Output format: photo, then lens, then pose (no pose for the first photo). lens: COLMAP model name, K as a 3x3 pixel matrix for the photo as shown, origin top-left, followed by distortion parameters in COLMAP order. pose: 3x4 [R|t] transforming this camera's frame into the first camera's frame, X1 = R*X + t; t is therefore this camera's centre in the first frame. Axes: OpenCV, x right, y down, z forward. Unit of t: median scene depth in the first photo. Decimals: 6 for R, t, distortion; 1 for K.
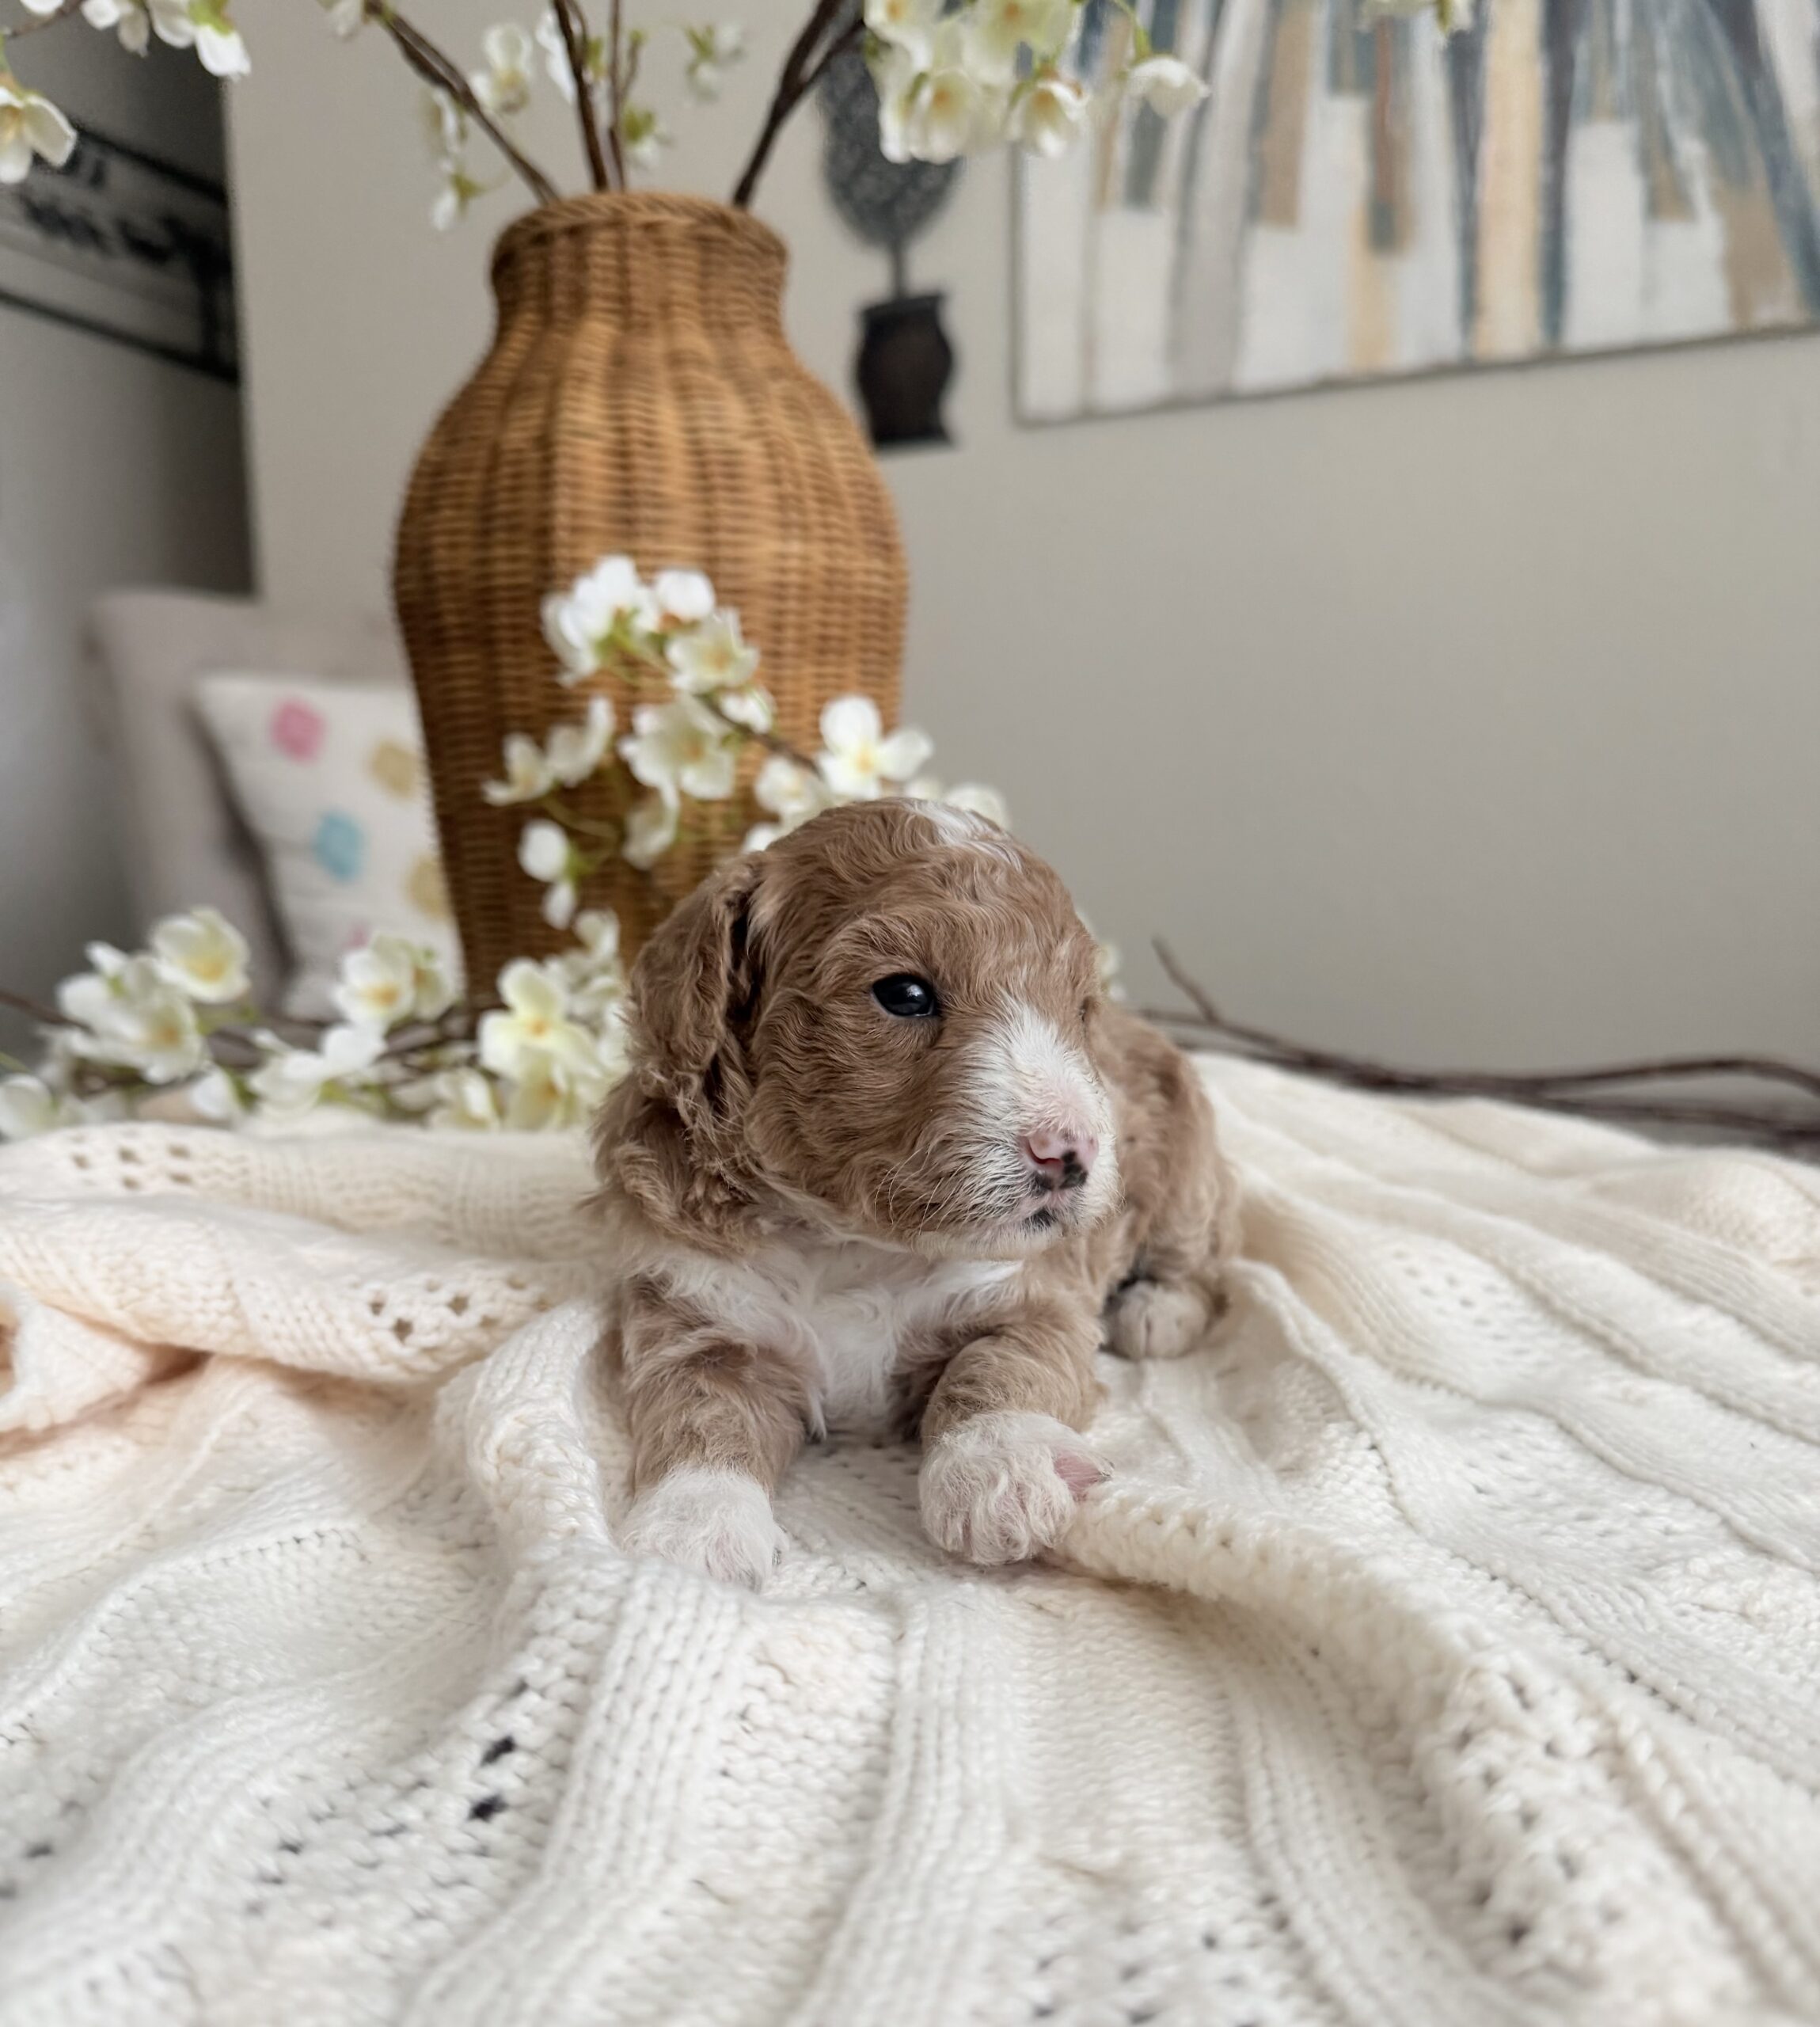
lens RADIAL K [[1816.8, 0, 893.6], [0, 1816.8, 1209.1], [0, 0, 1]] dist [-0.034437, 0.001248]
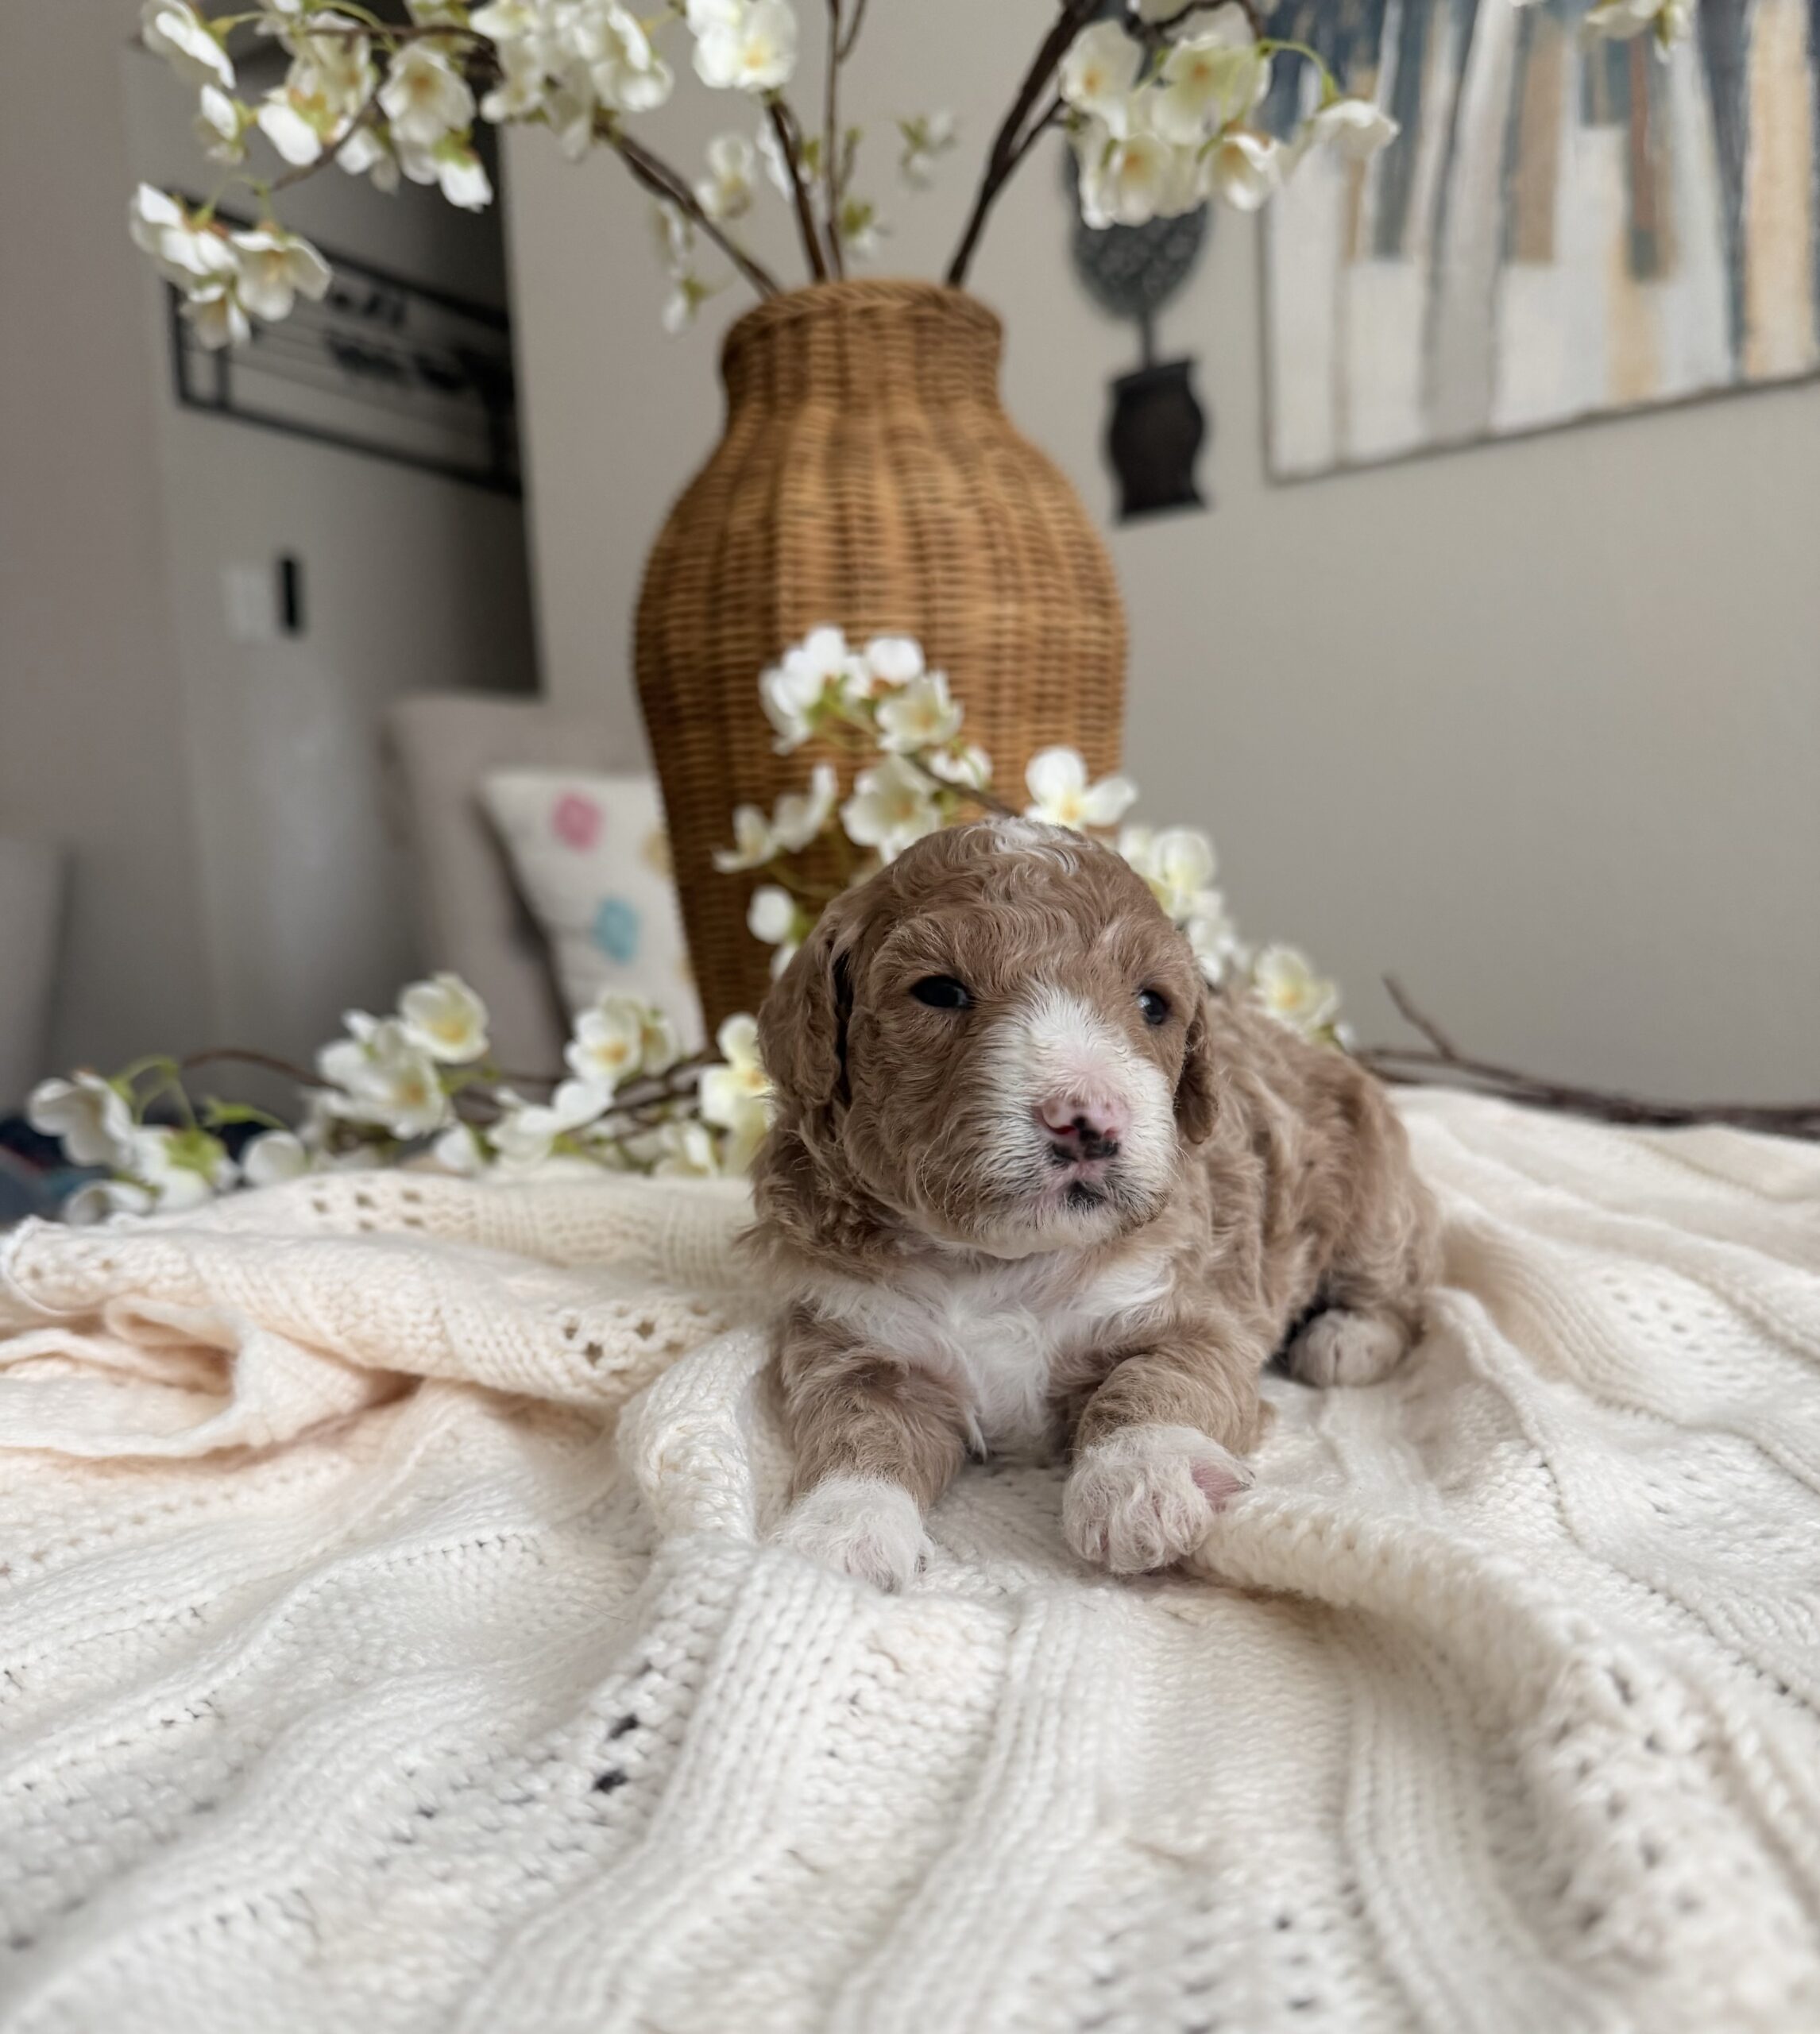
lens RADIAL K [[1804.9, 0, 906.4], [0, 1804.9, 1218.0], [0, 0, 1]] dist [-0.003972, -0.046630]
pose [[0.988747, -0.016920, -0.148635, 0.033058], [0.011956, 0.999343, -0.034224, 0.012806], [0.149117, 0.032062, 0.988300, -0.006606]]
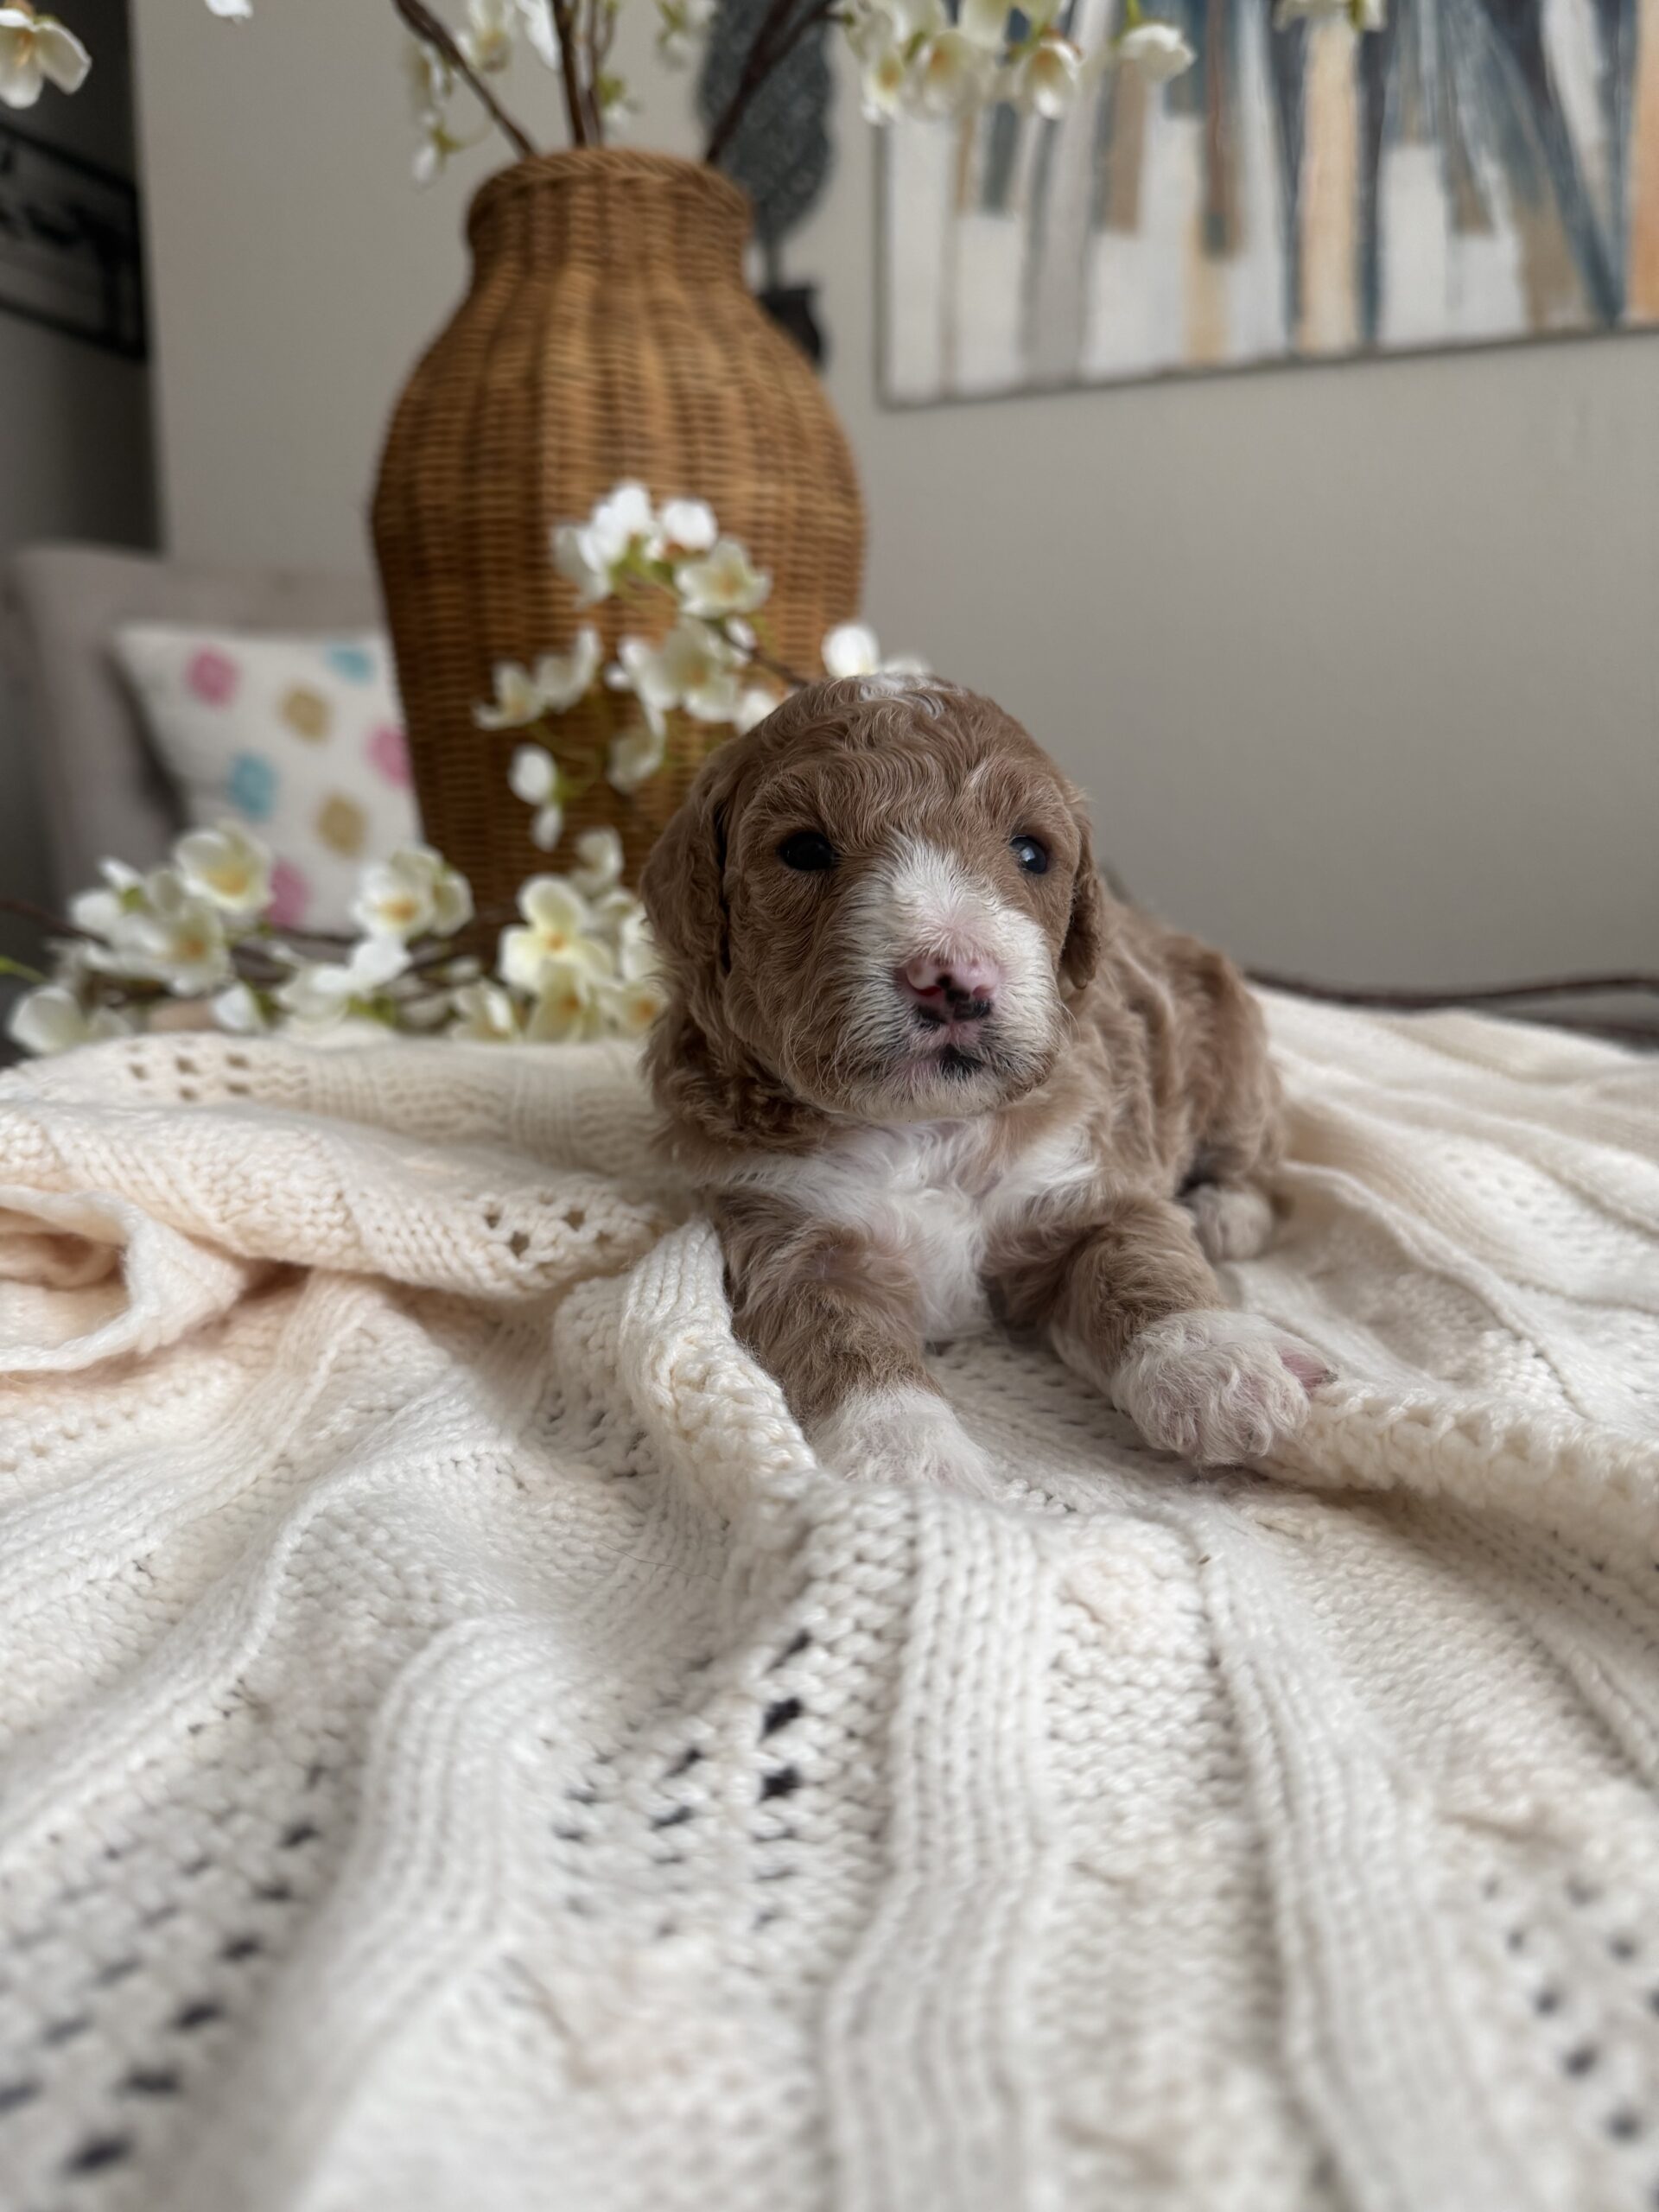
lens RADIAL K [[1652.7, 0, 838.0], [0, 1652.7, 1084.4], [0, 0, 1]] dist [-0.032462, 0.001833]
pose [[0.997880, -0.005069, 0.064890, -0.078794], [0.006700, 0.999666, -0.024943, 0.002943], [-0.064742, 0.025324, 0.997581, 0.055287]]
